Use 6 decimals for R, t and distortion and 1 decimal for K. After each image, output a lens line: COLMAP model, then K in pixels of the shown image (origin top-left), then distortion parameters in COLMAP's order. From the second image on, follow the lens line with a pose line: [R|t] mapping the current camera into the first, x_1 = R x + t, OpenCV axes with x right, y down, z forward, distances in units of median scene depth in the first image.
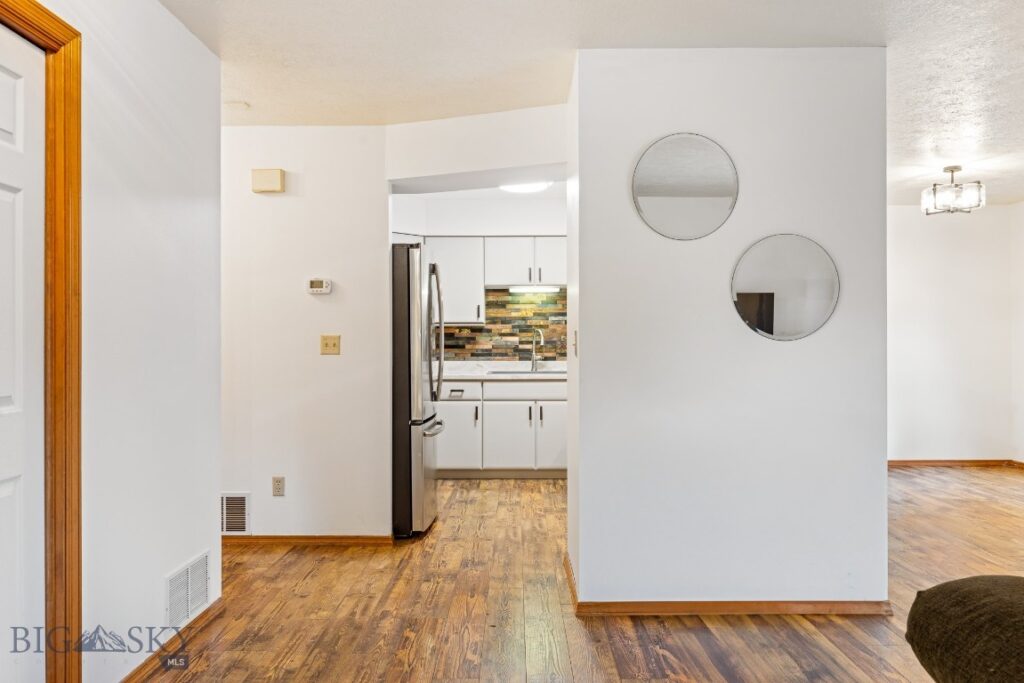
lens RADIAL K [[739.9, 0, 512.0], [0, 739.9, 341.5], [0, 0, 1]] dist [-0.062450, 0.000047]
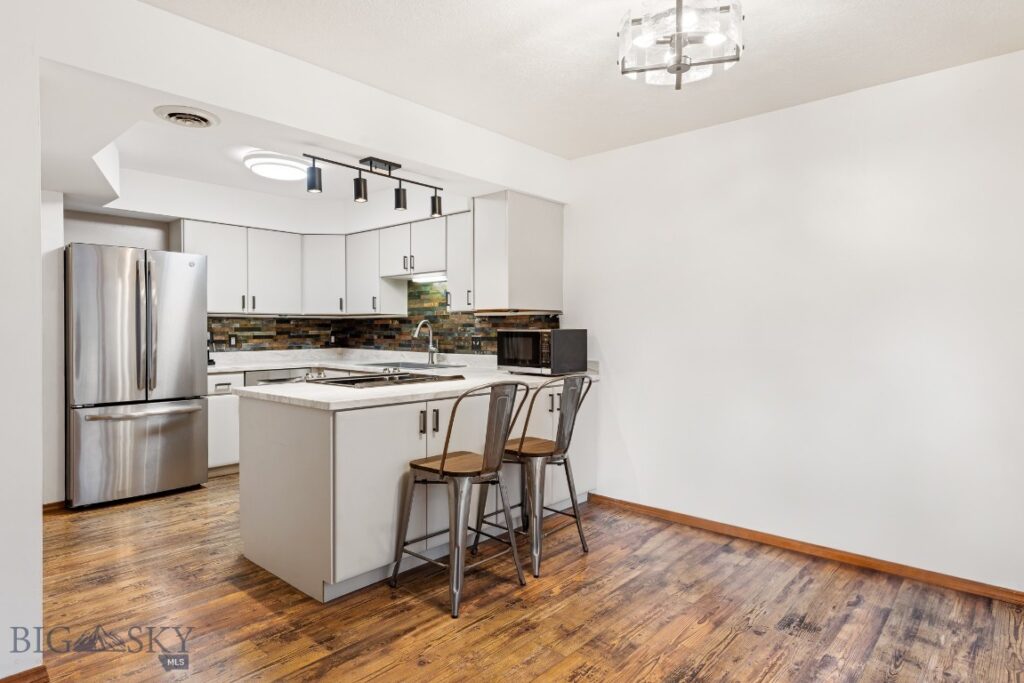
lens RADIAL K [[572.0, 0, 510.6], [0, 572.0, 336.5], [0, 0, 1]] dist [0.000640, 0.000633]
pose [[0.745354, 0.013123, -0.666540, 0.590241], [-0.007682, 0.999909, 0.011096, -0.004179], [0.666625, -0.003151, 0.745387, 0.511487]]
